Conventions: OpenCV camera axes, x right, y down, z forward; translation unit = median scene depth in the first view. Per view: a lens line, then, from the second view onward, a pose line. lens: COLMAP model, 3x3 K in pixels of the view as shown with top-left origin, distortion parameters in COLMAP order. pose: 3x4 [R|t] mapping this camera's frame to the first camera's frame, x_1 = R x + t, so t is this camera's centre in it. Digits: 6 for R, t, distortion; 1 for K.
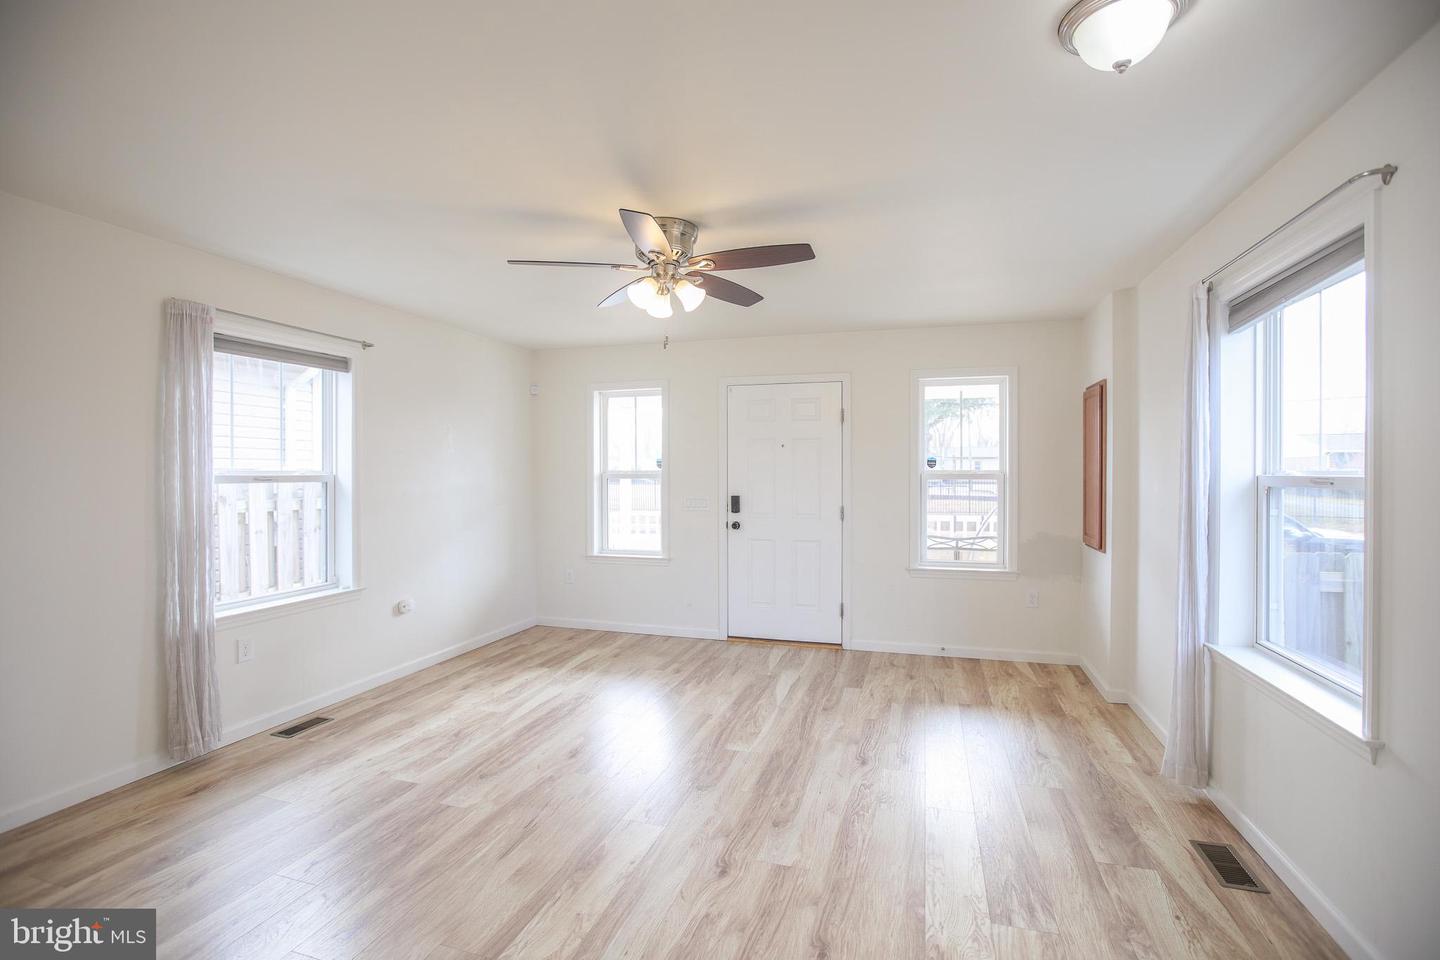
lens RADIAL K [[677.5, 0, 717.8], [0, 677.5, 480.8], [0, 0, 1]] dist [-0.002242, 0.000292]
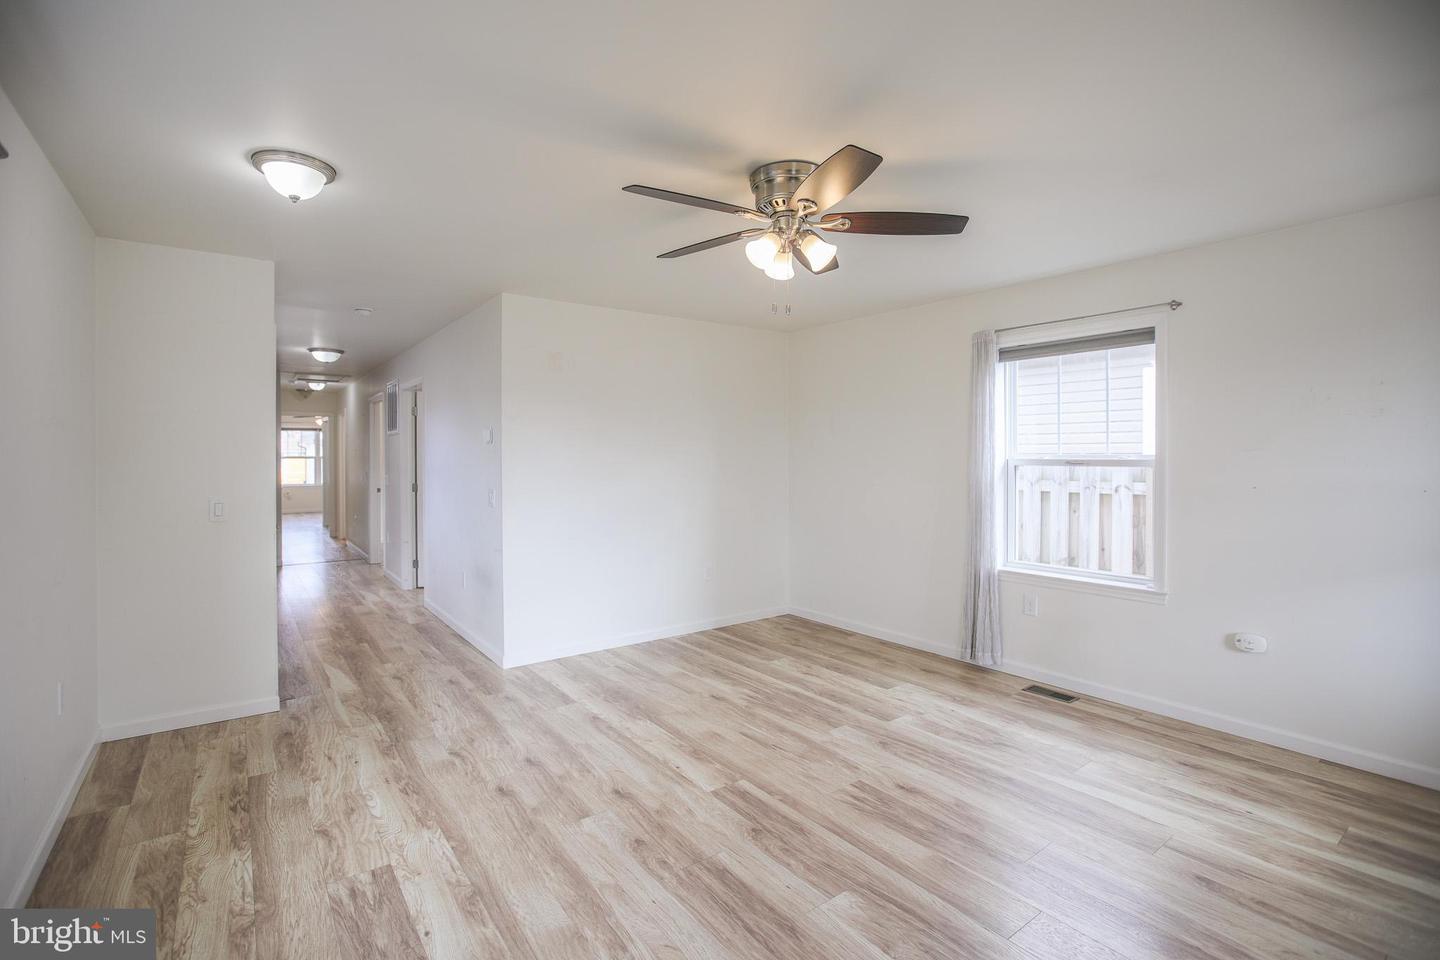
lens RADIAL K [[677.5, 0, 717.8], [0, 677.5, 480.8], [0, 0, 1]] dist [-0.002242, 0.000292]
pose [[-0.604072, 0.026577, -0.796487, 0.644873], [-0.003902, 0.999333, 0.036305, -0.013680], [0.796920, 0.025039, -0.603565, 1.417898]]
